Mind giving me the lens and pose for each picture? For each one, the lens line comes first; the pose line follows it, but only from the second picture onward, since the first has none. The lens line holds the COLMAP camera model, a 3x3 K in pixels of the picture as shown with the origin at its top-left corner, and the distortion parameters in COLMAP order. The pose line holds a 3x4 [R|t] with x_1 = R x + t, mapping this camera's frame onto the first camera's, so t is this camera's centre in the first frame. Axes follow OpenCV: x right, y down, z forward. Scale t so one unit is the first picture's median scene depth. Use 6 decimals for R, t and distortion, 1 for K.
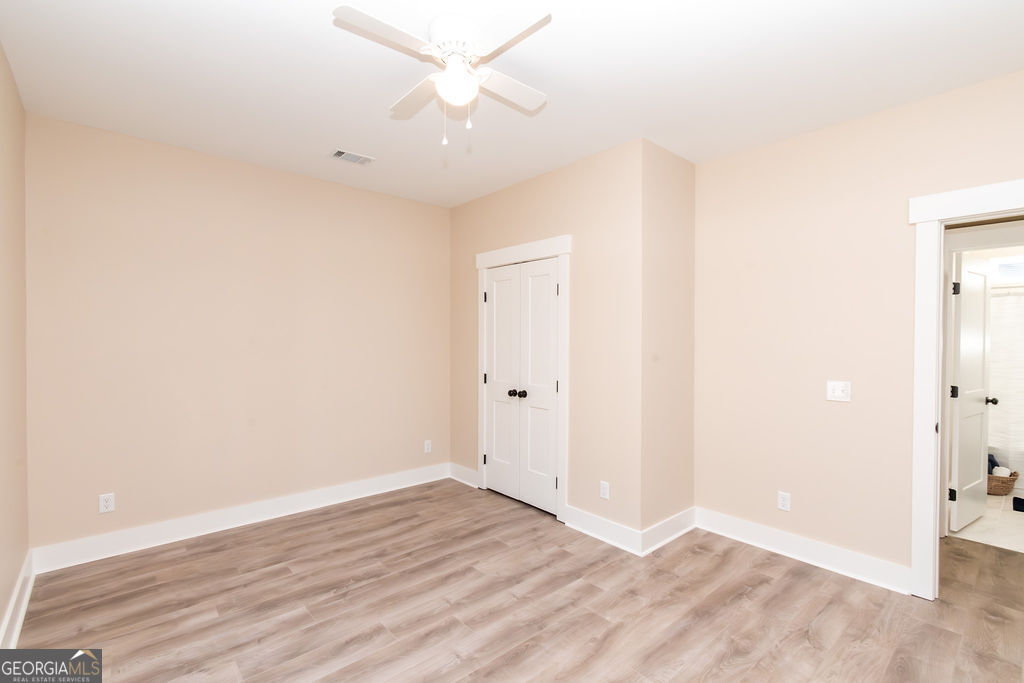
lens RADIAL K [[458.8, 0, 508.5], [0, 458.8, 342.3], [0, 0, 1]] dist [-0.004208, -0.000604]
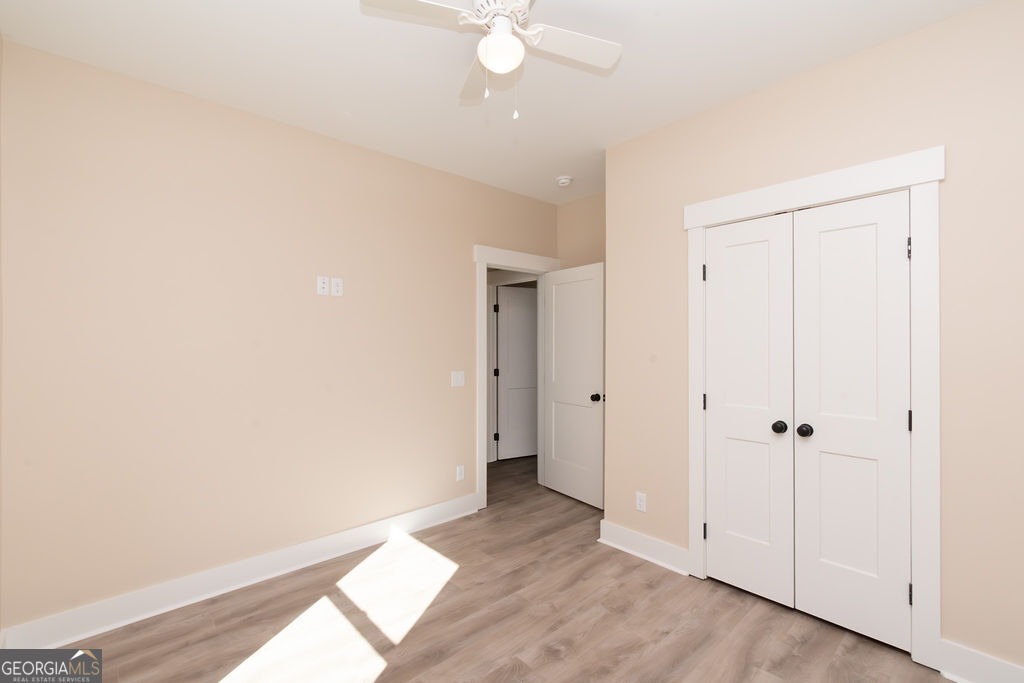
lens RADIAL K [[458.8, 0, 519.2], [0, 458.8, 341.4], [0, 0, 1]] dist [-0.004208, -0.000604]
pose [[0.999834, -0.003938, 0.017787, -0.480652], [0.004100, 0.999950, -0.009076, -0.004825], [-0.017750, 0.009147, 0.999801, 0.556476]]
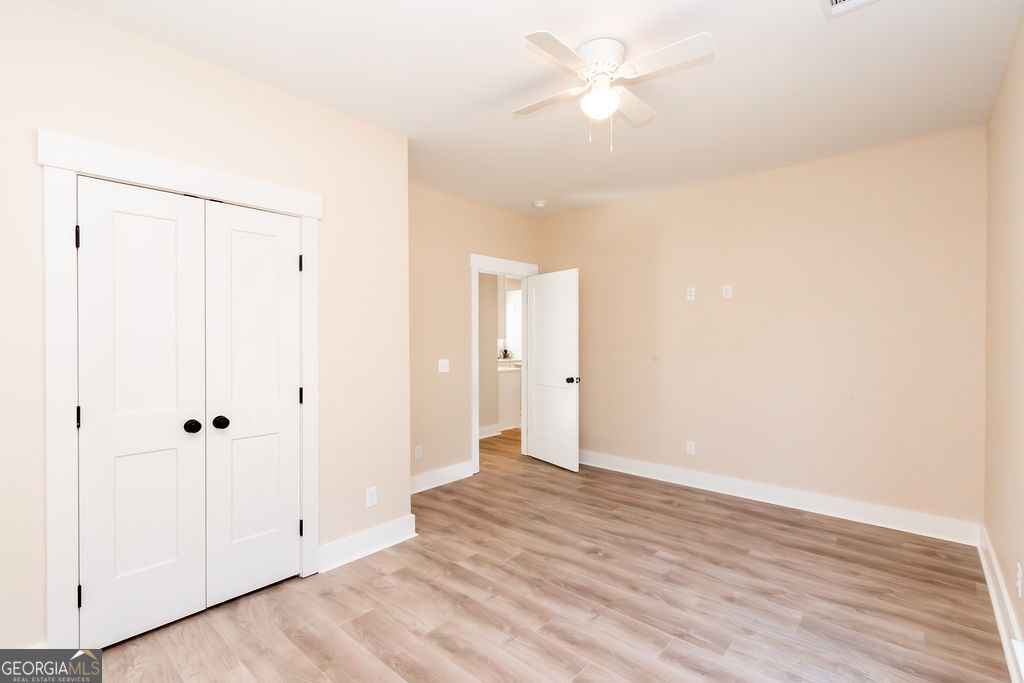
lens RADIAL K [[458.8, 0, 514.8], [0, 458.8, 340.1], [0, 0, 1]] dist [-0.004208, -0.000604]
pose [[-0.136513, -0.012566, 0.990559, -0.847428], [0.004293, 0.999903, 0.013276, -0.007741], [-0.990629, 0.006065, -0.136446, 0.958573]]
